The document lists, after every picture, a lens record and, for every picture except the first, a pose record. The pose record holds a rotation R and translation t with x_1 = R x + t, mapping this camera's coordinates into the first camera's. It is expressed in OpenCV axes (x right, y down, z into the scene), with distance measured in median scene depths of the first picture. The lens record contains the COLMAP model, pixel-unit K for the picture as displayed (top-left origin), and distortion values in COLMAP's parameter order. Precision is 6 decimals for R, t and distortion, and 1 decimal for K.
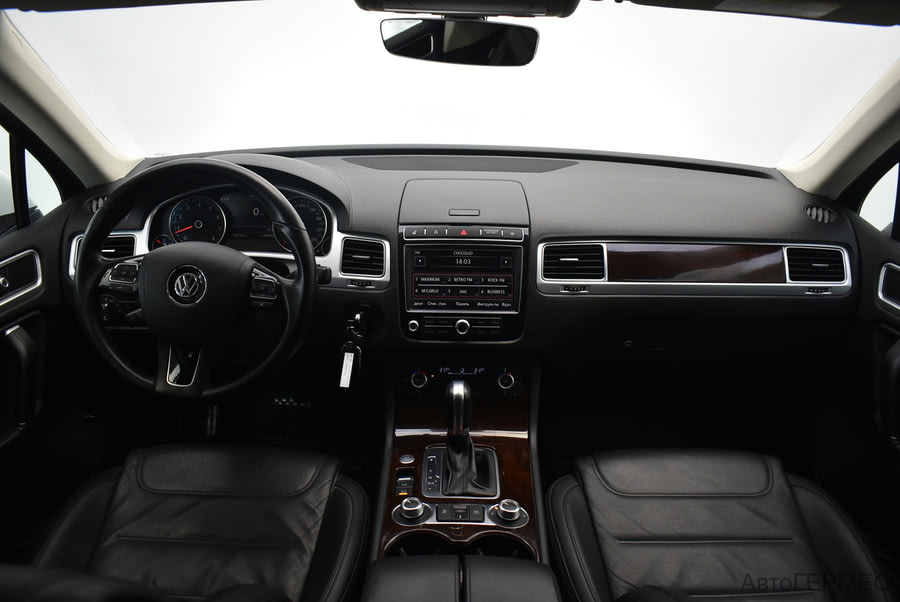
lens RADIAL K [[877.8, 0, 450.0], [0, 877.8, 301.0], [0, 0, 1]] dist [-0.003435, -0.001266]
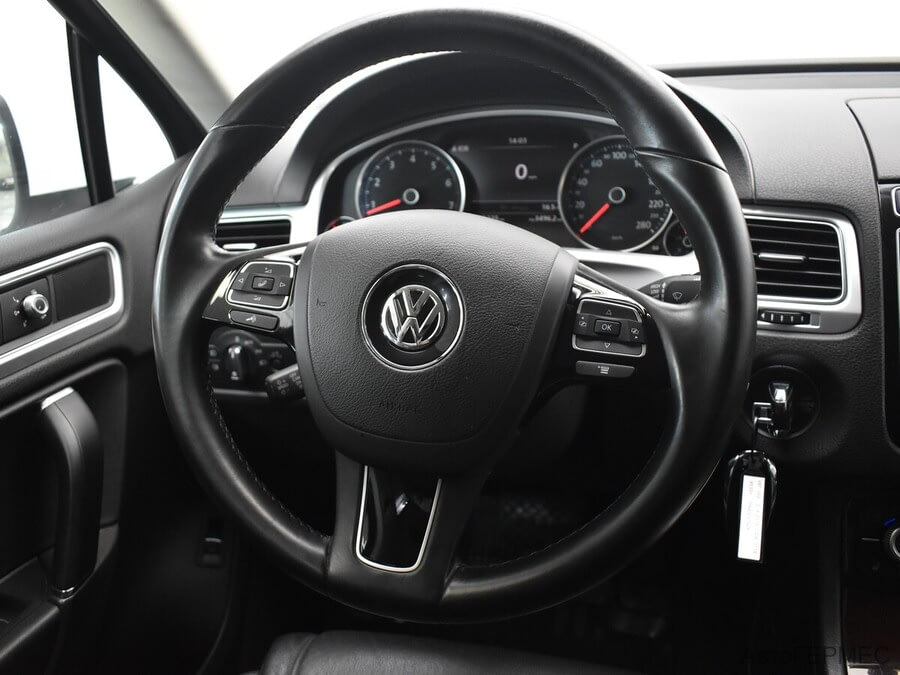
lens RADIAL K [[914.3, 0, 450.0], [0, 914.3, 337.5], [0, 0, 1]] dist [-0.012543, -0.008272]
pose [[0.983518, 0.020116, -0.179686, -0.183545], [-0.019479, 0.999796, 0.005313, -0.009475], [0.179756, -0.001725, 0.983710, 0.528053]]
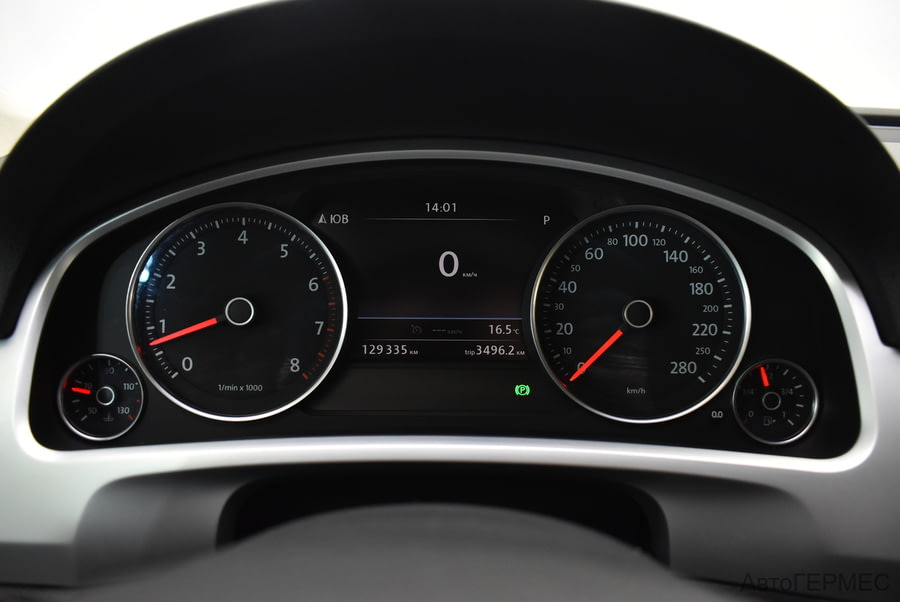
lens RADIAL K [[877.8, 0, 450.0], [0, 877.8, 301.0], [0, 0, 1]] dist [-0.003435, -0.001266]
pose [[0.997668, 0.001810, 0.068236, -0.266153], [0.003353, 0.997142, -0.075479, -0.077340], [-0.068178, 0.075531, 0.994810, 0.808157]]
